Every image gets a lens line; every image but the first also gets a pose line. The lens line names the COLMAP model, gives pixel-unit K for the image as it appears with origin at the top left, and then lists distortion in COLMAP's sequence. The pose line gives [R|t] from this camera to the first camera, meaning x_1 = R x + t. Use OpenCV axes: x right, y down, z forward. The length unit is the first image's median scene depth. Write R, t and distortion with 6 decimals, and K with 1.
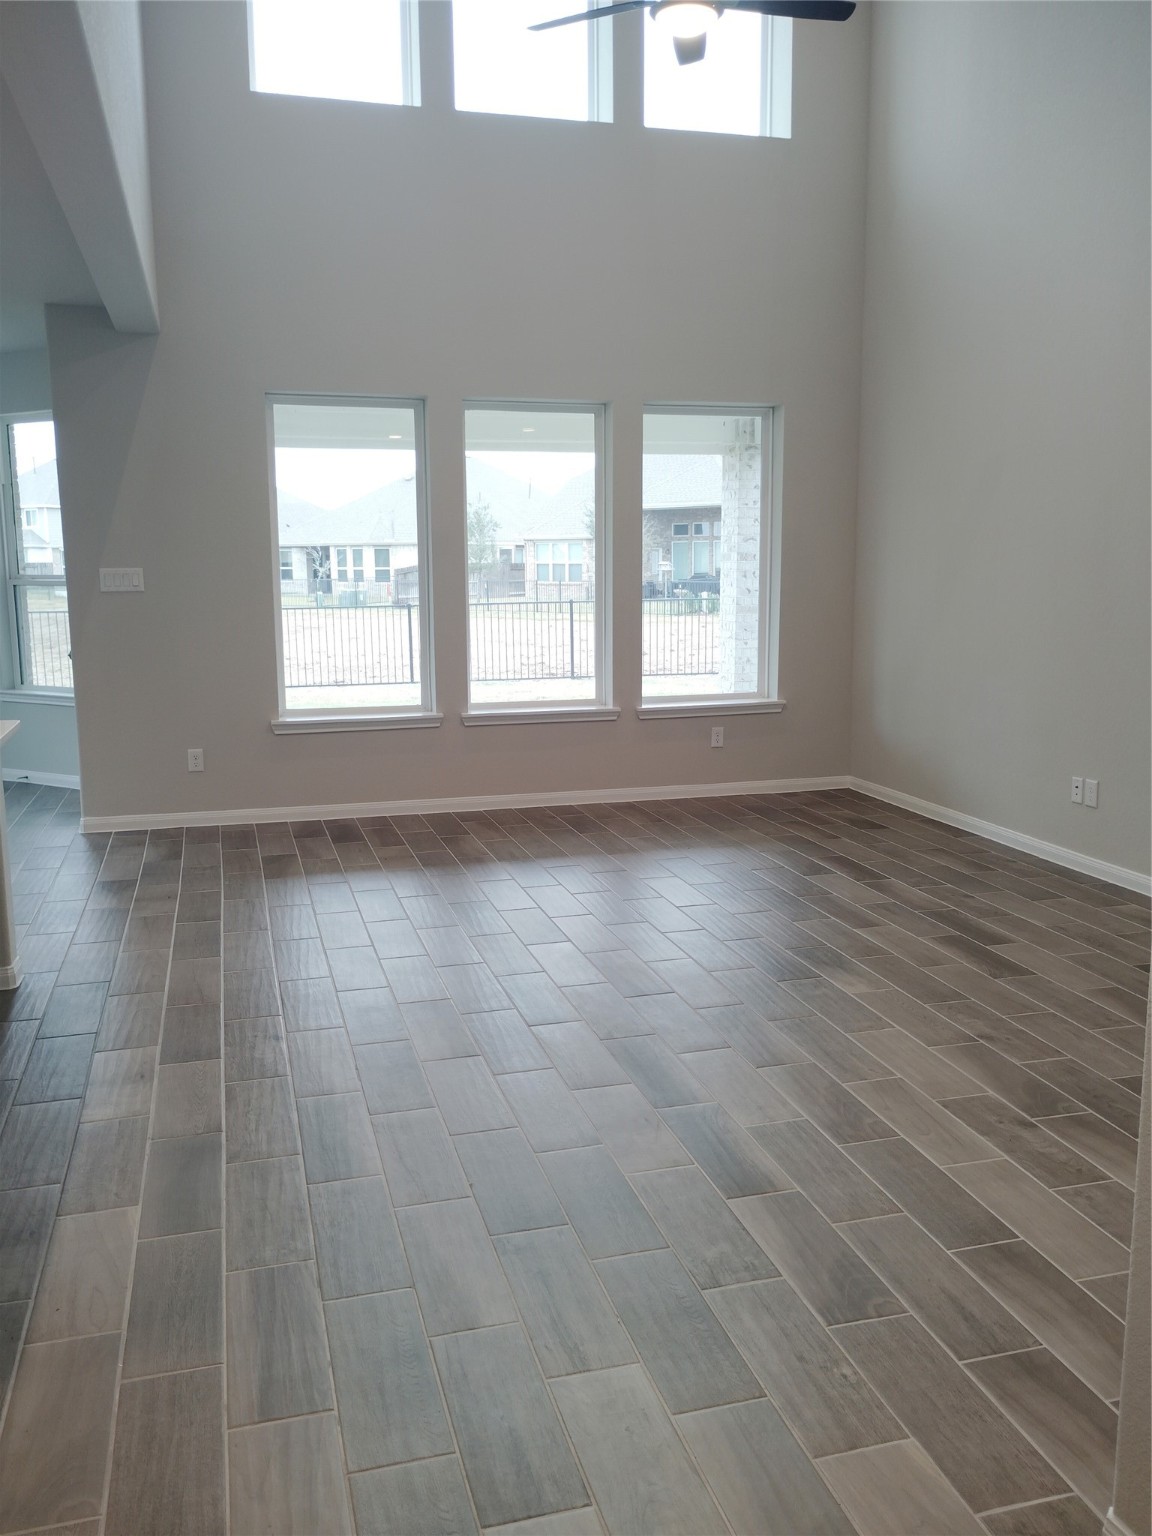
lens RADIAL K [[1275.3, 0, 576.0], [0, 1275.3, 768.0], [0, 0, 1]] dist [0.069198, -0.110338]
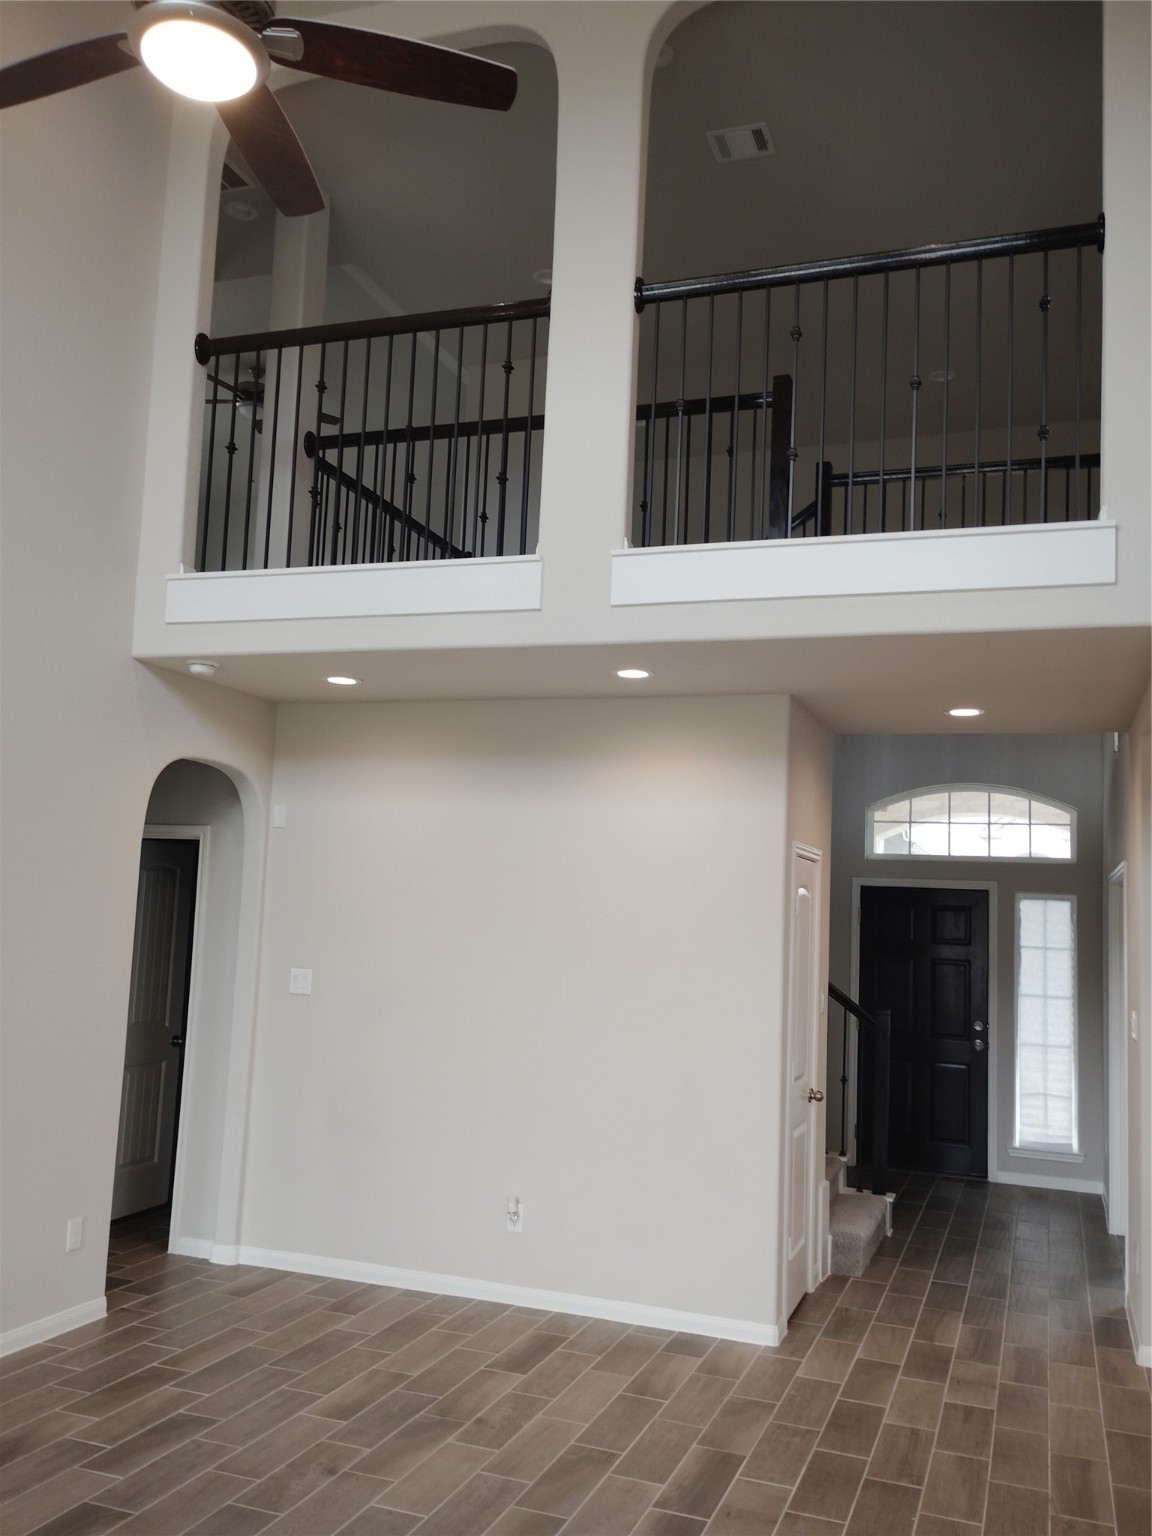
lens RADIAL K [[1286.6, 0, 578.2], [0, 1286.6, 792.7], [0, 0, 1]] dist [0.010082, 0.001746]
pose [[-0.814098, 0.024774, 0.580198, -0.284502], [0.051403, 0.998242, 0.029501, -0.221528], [-0.578448, 0.053841, -0.813941, 1.095543]]
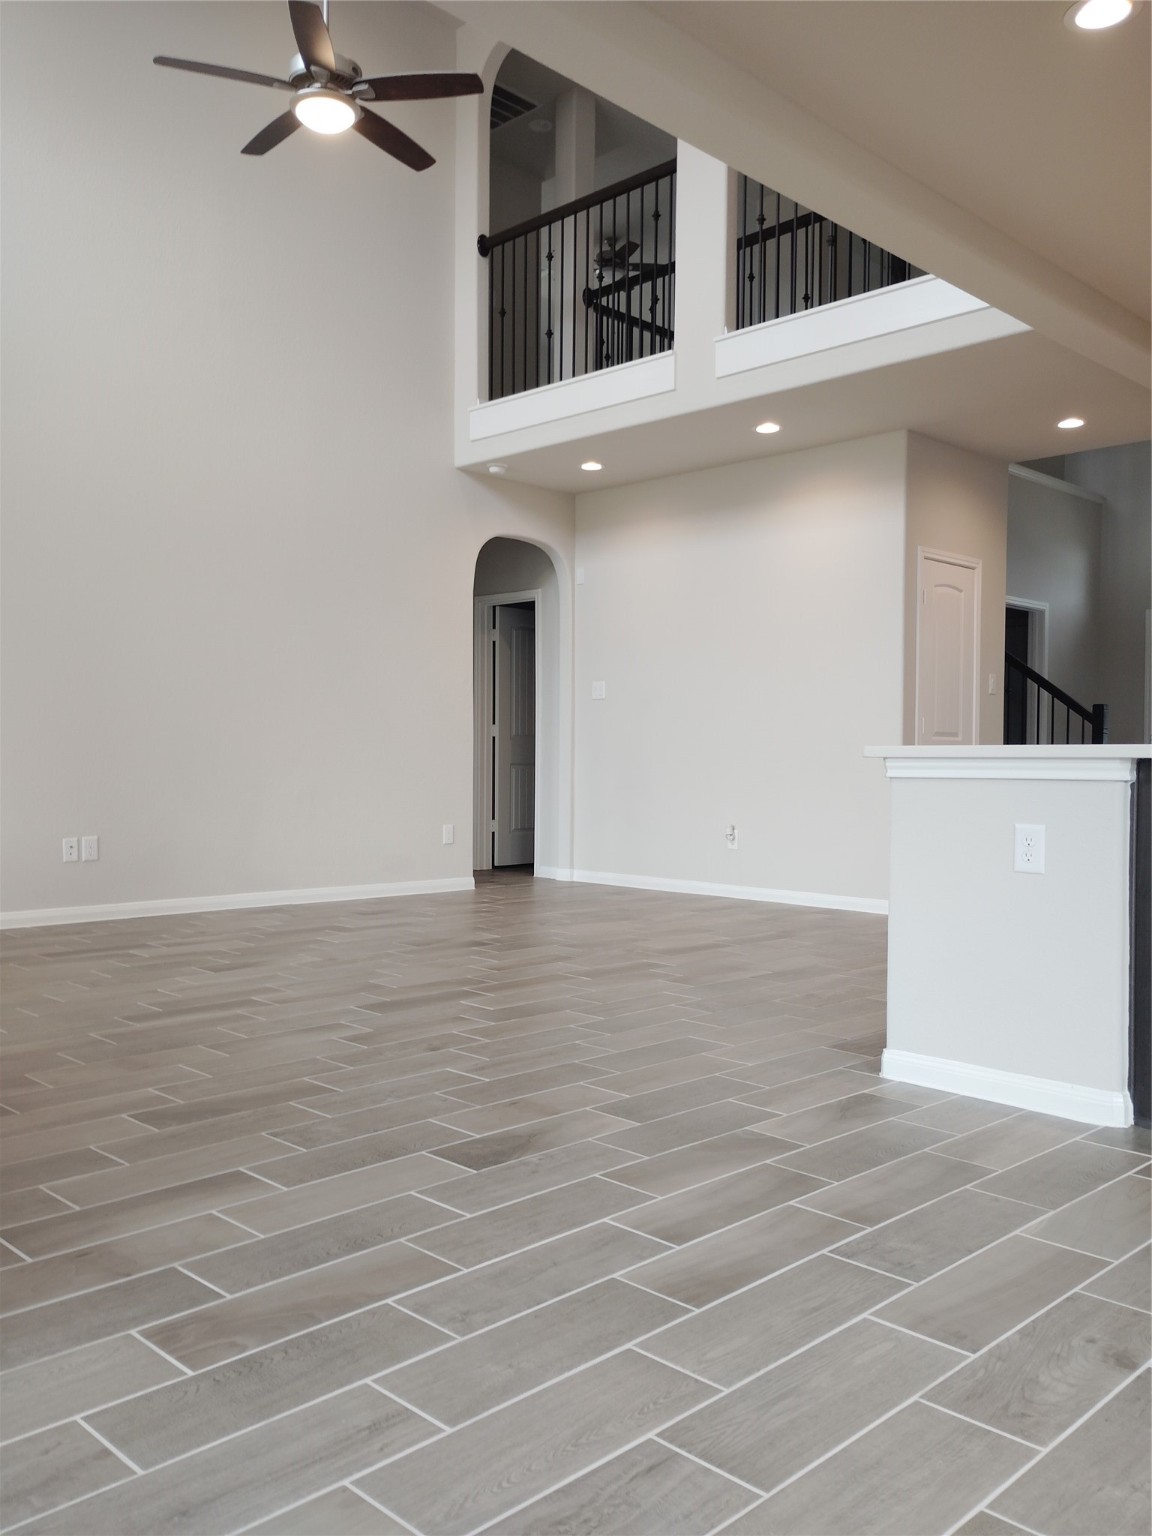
lens RADIAL K [[1273.7, 0, 576.0], [0, 1273.7, 768.0], [0, 0, 1]] dist [0.068961, -0.083878]
pose [[-0.494585, -0.007287, 0.869099, -0.768407], [0.136688, 0.986869, 0.086061, -0.086339], [-0.858313, 0.161359, -0.487095, 1.140174]]
